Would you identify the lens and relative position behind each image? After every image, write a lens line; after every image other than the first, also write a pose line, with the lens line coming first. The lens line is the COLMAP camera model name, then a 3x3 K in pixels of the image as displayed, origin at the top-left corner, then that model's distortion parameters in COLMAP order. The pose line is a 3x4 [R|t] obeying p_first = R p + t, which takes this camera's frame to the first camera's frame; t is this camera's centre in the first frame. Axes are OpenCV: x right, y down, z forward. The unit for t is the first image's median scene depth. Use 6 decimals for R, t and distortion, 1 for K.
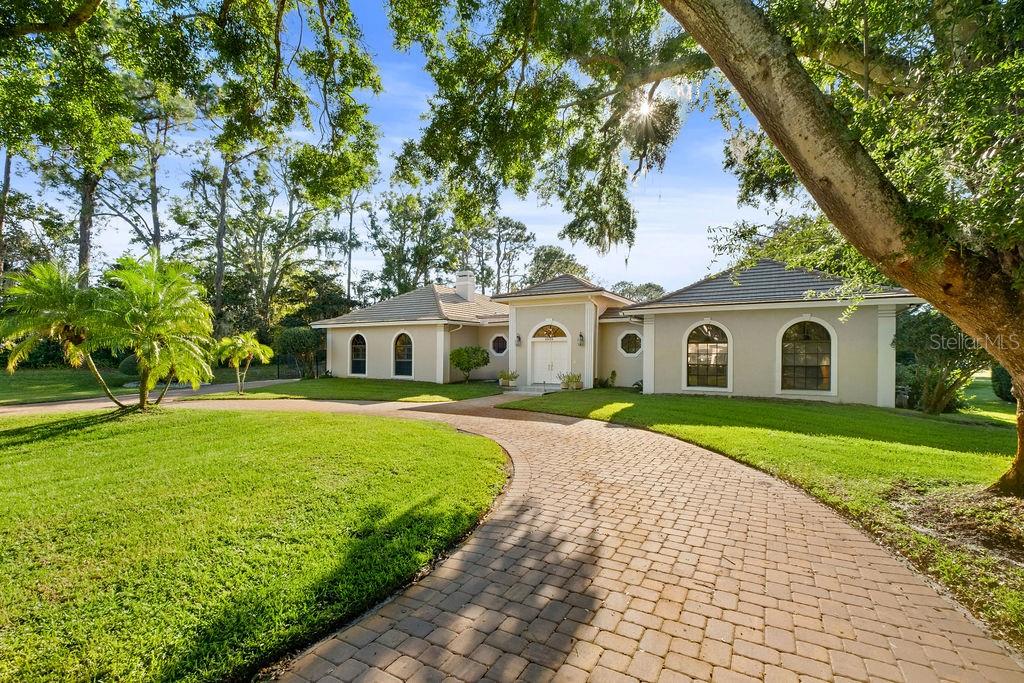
lens RADIAL K [[453.3, 0, 507.8], [0, 453.3, 343.0], [0, 0, 1]] dist [-0.002683, -0.000193]
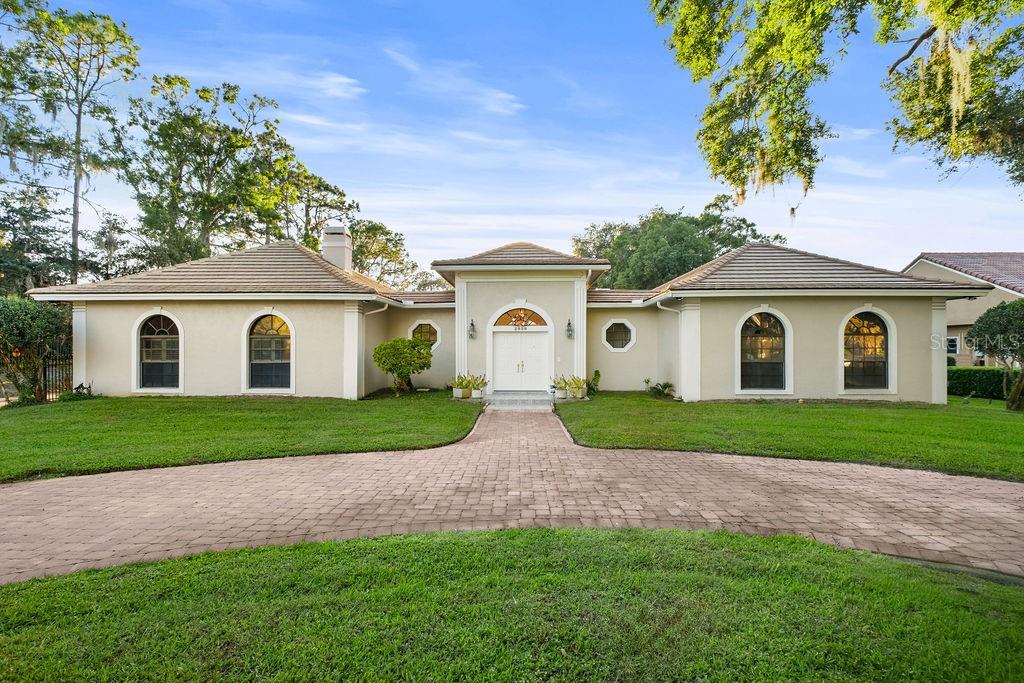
lens RADIAL K [[453.3, 0, 507.8], [0, 453.3, 343.0], [0, 0, 1]] dist [-0.002683, -0.000193]
pose [[0.875836, 0.001297, 0.482607, -0.239422], [-0.007906, 0.999901, 0.011660, 0.005622], [-0.482544, -0.014027, 0.875759, 0.348487]]
